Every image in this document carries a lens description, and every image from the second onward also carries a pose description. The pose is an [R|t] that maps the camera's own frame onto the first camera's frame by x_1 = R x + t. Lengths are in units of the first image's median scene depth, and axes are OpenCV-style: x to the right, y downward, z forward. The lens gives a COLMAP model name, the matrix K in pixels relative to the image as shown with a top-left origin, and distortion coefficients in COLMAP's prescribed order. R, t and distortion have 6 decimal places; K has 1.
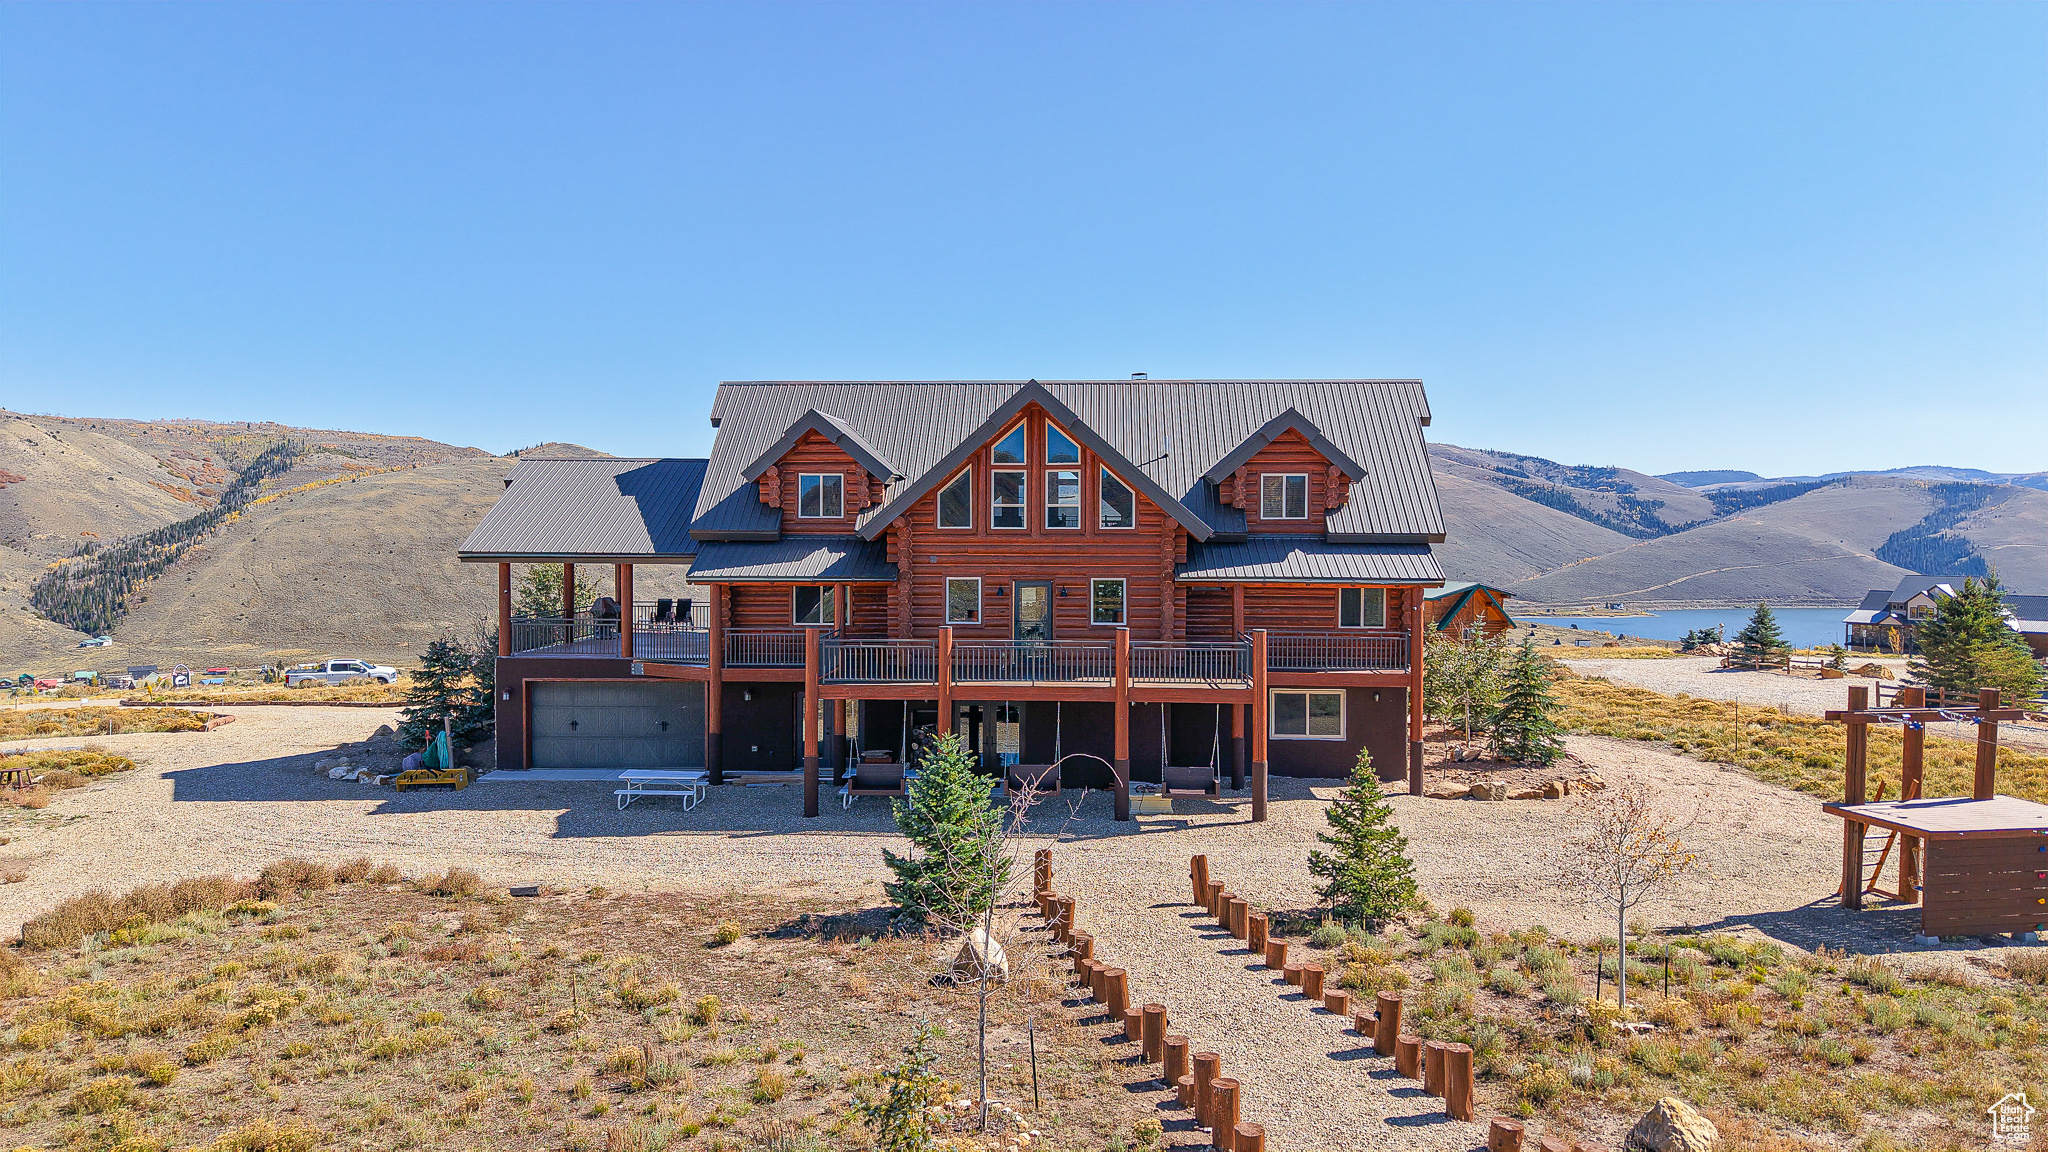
lens RADIAL K [[1358.9, 0, 1020.4], [0, 1358.9, 571.3], [0, 0, 1]] dist [0.018691, -0.024041]
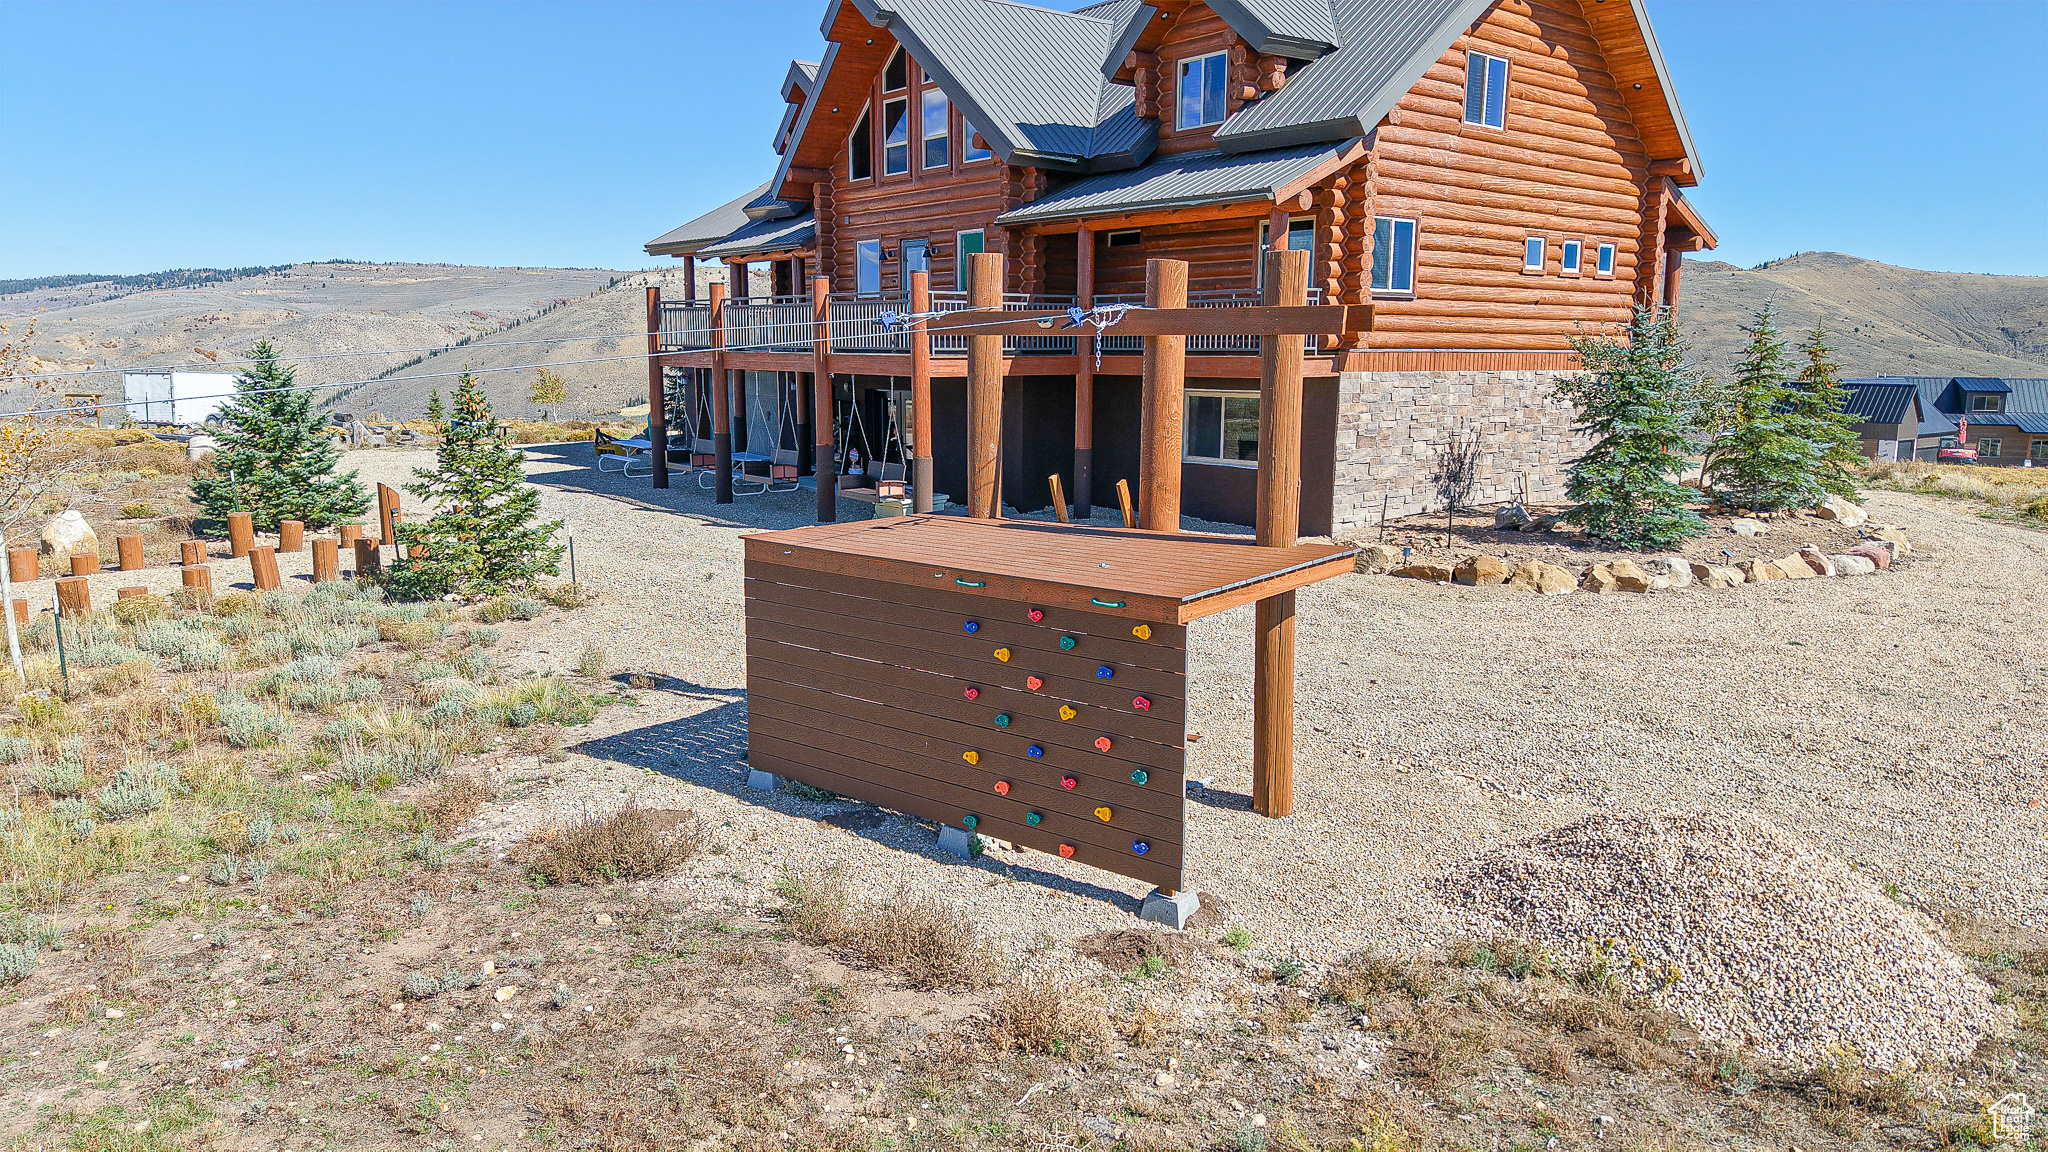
lens RADIAL K [[1358.9, 0, 1014.5], [0, 1358.9, 589.8], [0, 0, 1]] dist [0.018691, -0.024041]
pose [[0.655731, 0.132475, -0.743282, 0.572840], [-0.025761, 0.987838, 0.153336, 0.073843], [0.754555, -0.081400, 0.651168, 0.418567]]
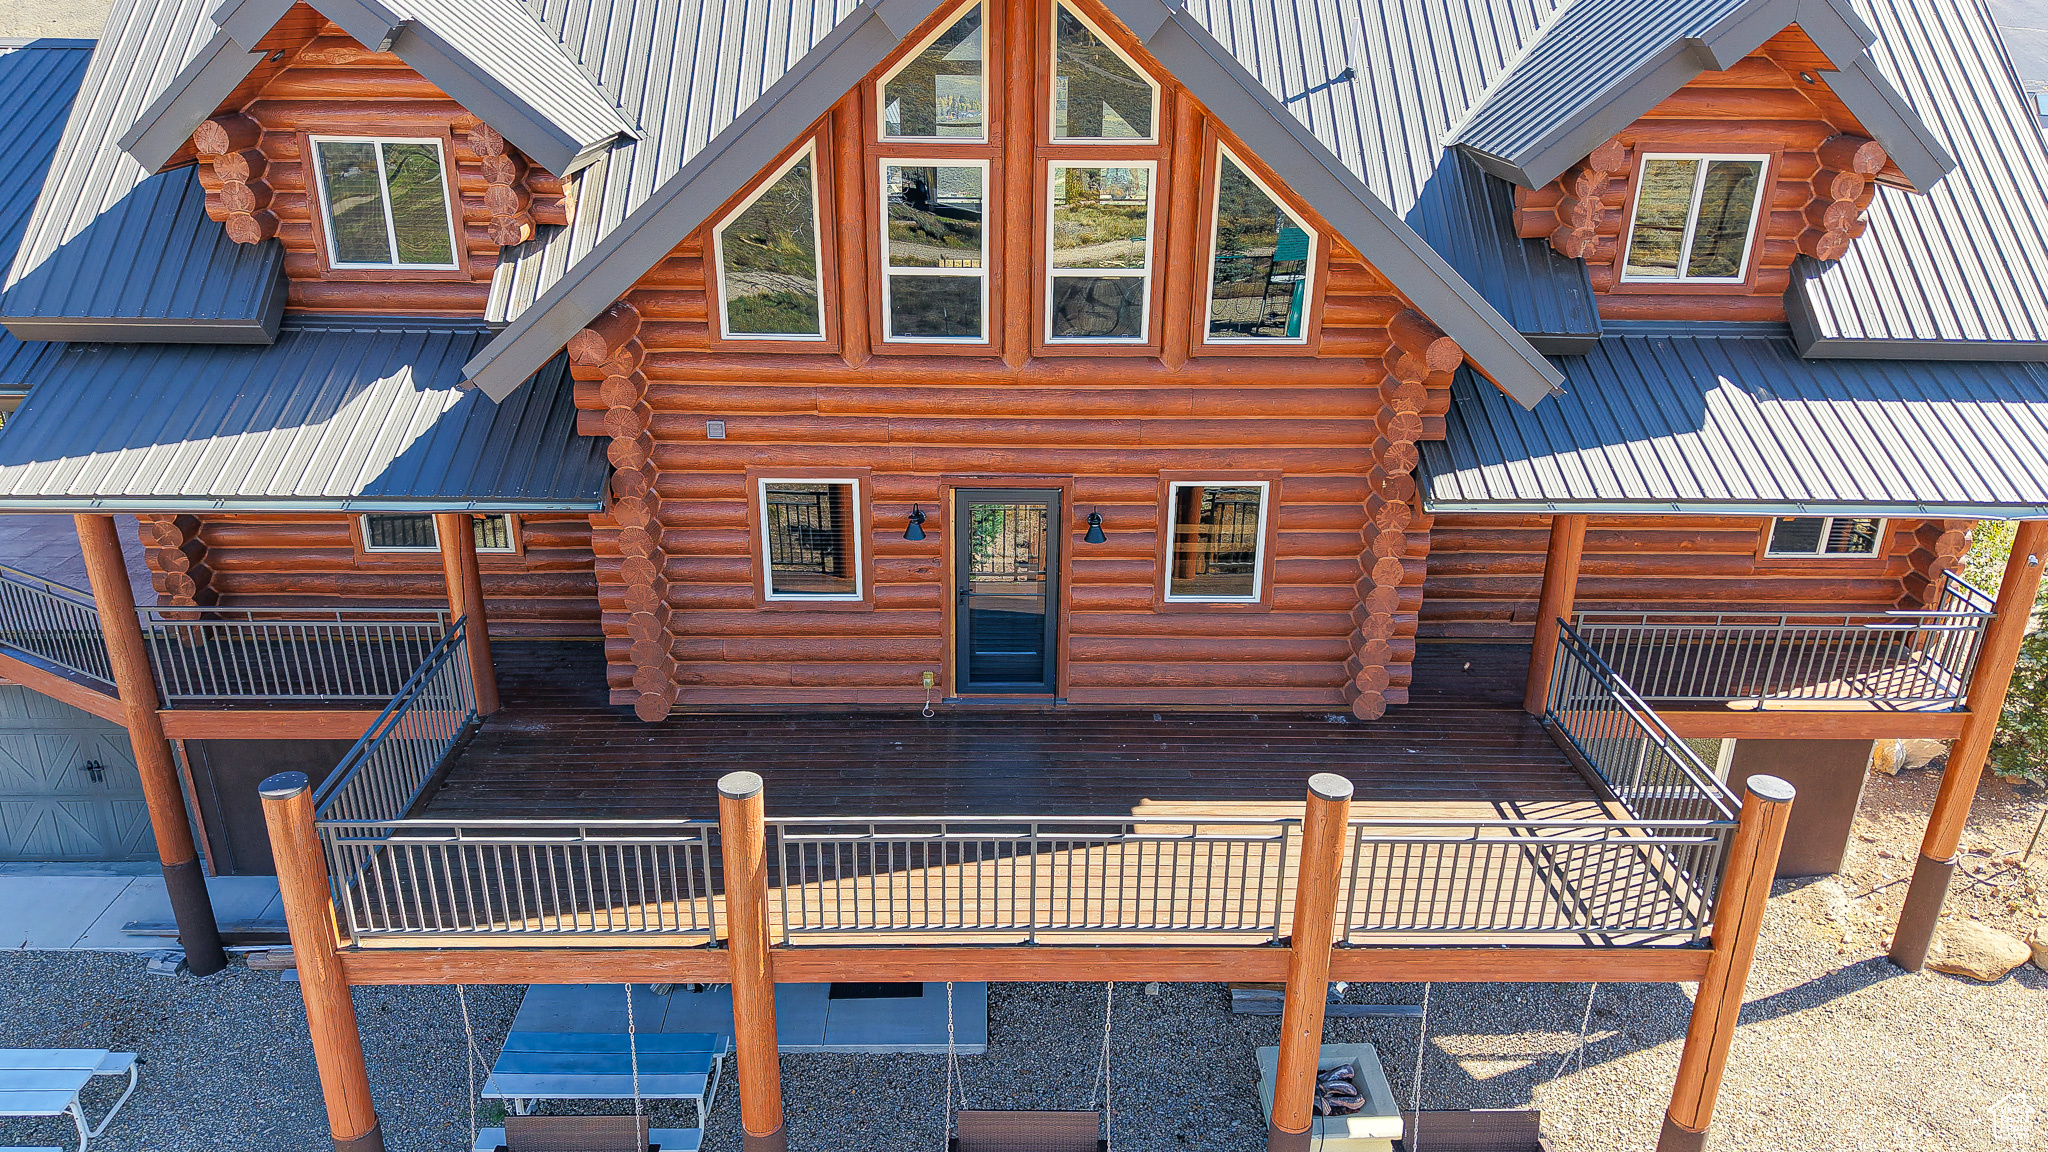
lens RADIAL K [[1358.9, 0, 1021.3], [0, 1358.9, 576.3], [0, 0, 1]] dist [0.018691, -0.024041]
pose [[0.997012, -0.019580, 0.074721, -0.011572], [-0.008919, 0.931688, 0.363151, -0.084120], [-0.076727, -0.362733, 0.928729, 0.559160]]
